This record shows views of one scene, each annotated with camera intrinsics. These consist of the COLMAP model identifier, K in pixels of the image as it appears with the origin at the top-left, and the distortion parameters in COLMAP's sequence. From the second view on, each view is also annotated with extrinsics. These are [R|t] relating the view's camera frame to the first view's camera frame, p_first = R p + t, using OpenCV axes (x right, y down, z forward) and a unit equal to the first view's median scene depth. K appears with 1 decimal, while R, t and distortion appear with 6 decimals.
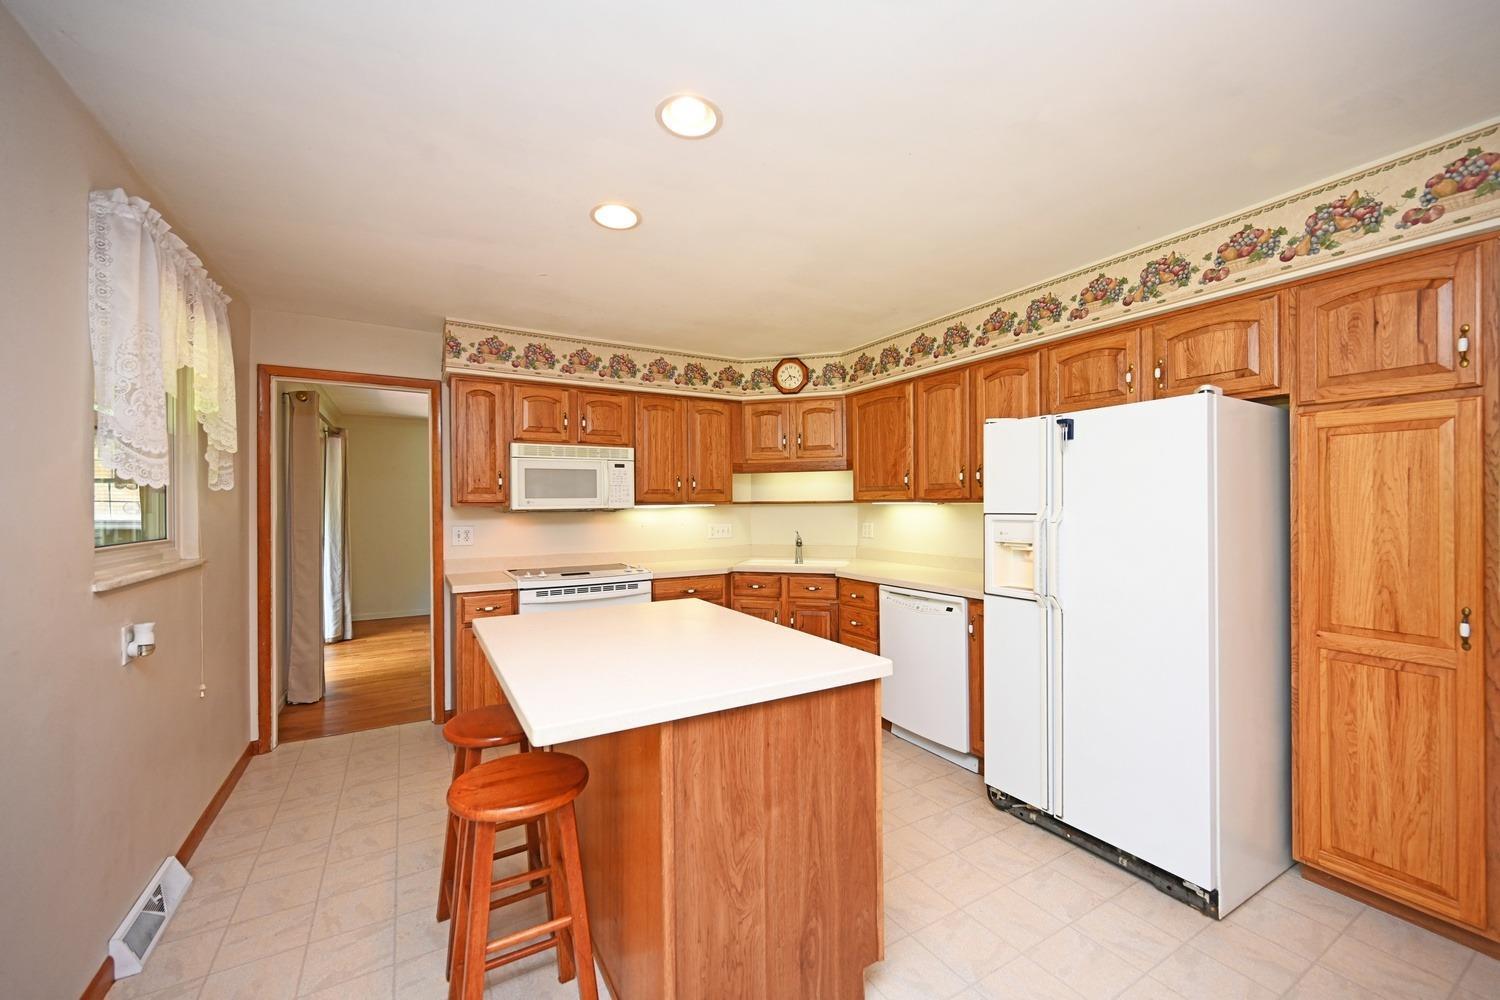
lens RADIAL K [[591.1, 0, 750.7], [0, 591.1, 505.2], [0, 0, 1]] dist [-0.000075, -0.000153]
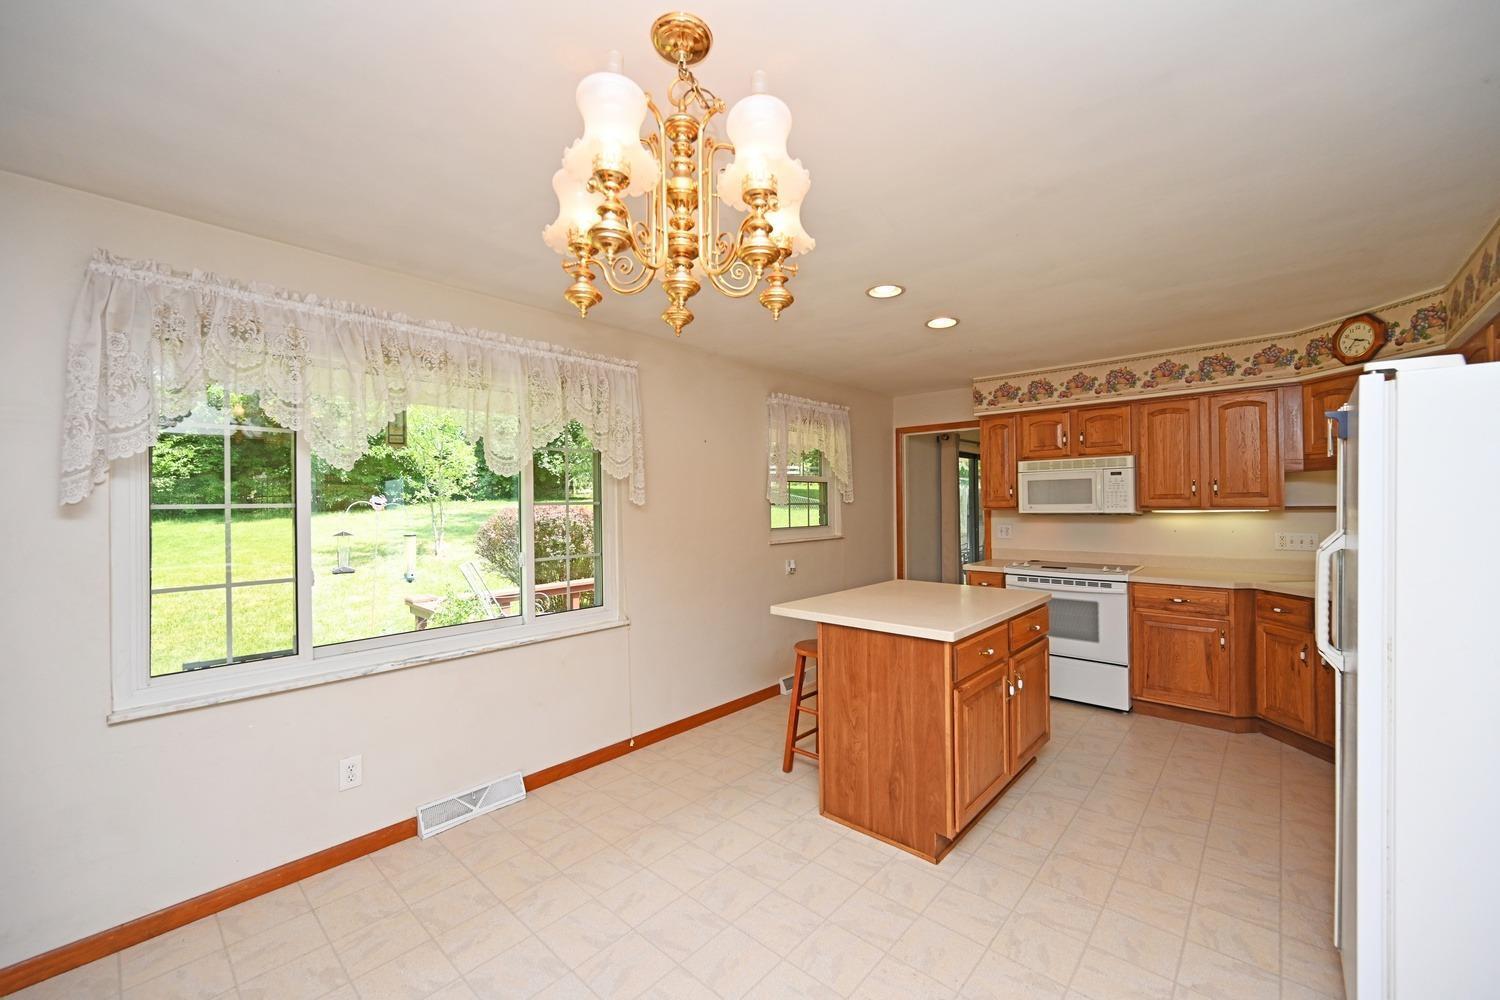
lens RADIAL K [[591.1, 0, 750.7], [0, 591.1, 502.2], [0, 0, 1]] dist [-0.000075, -0.000153]
pose [[0.293909, 0.002990, -0.955829, 0.664287], [0.008681, 0.999946, 0.005798, -0.028748], [0.955794, -0.010001, 0.293867, 0.055146]]
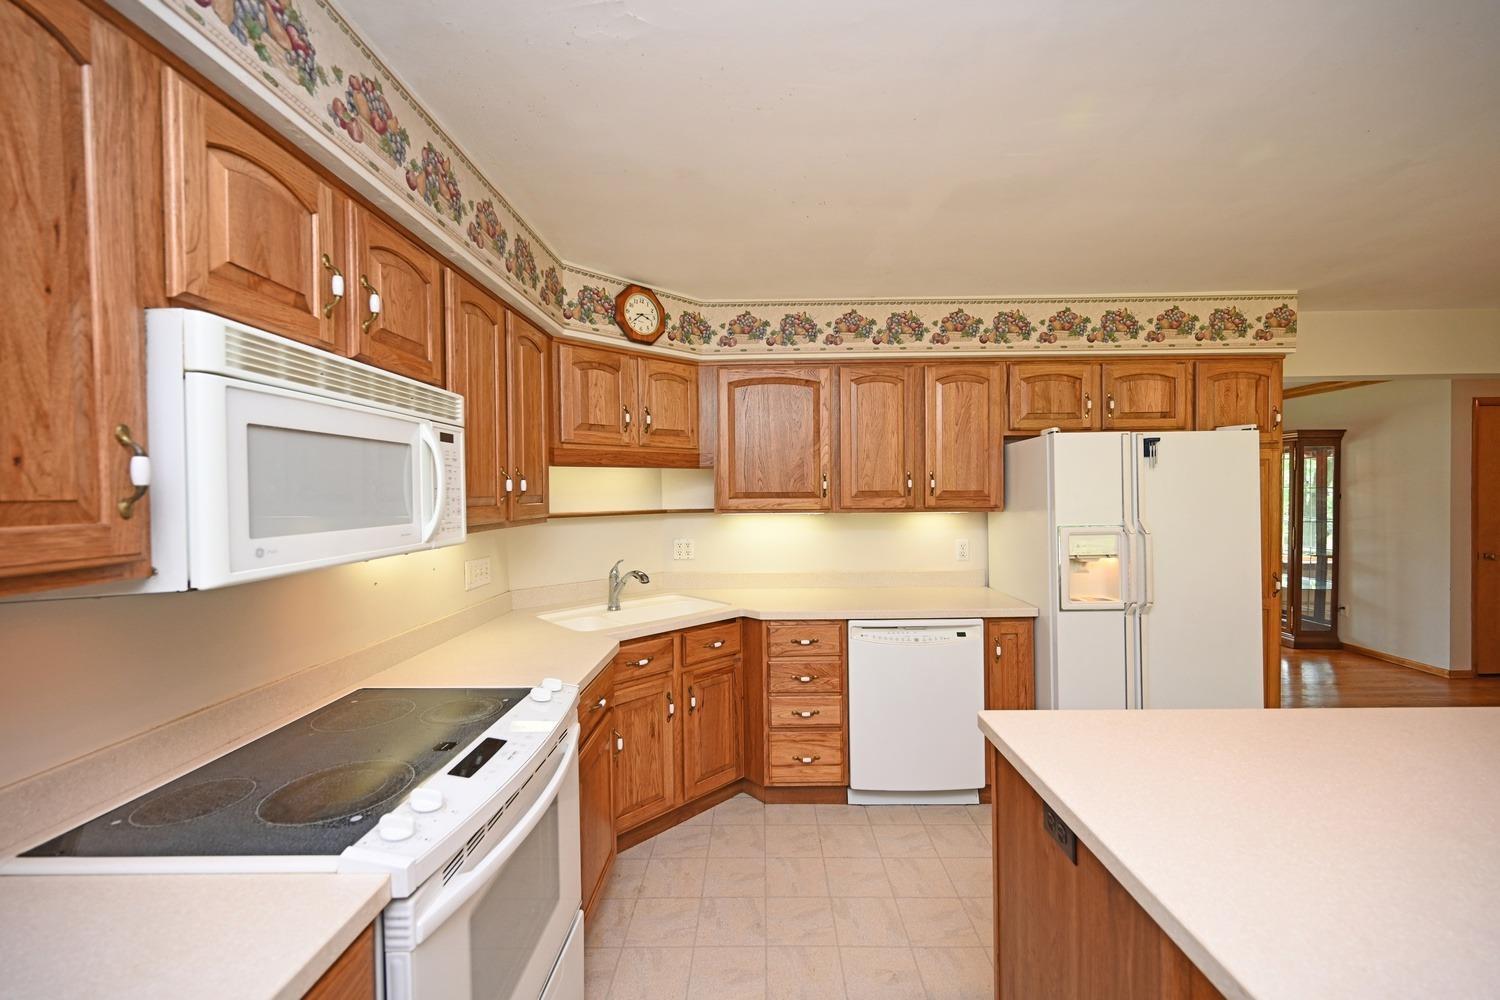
lens RADIAL K [[575.3, 0, 764.8], [0, 575.3, 506.4], [0, 0, 1]] dist [-0.007789, 0.000022]
pose [[0.520143, -0.015107, 0.853946, -0.466947], [0.008669, 0.999885, 0.012409, -0.024895], [-0.854035, 0.000949, 0.520214, 0.679800]]
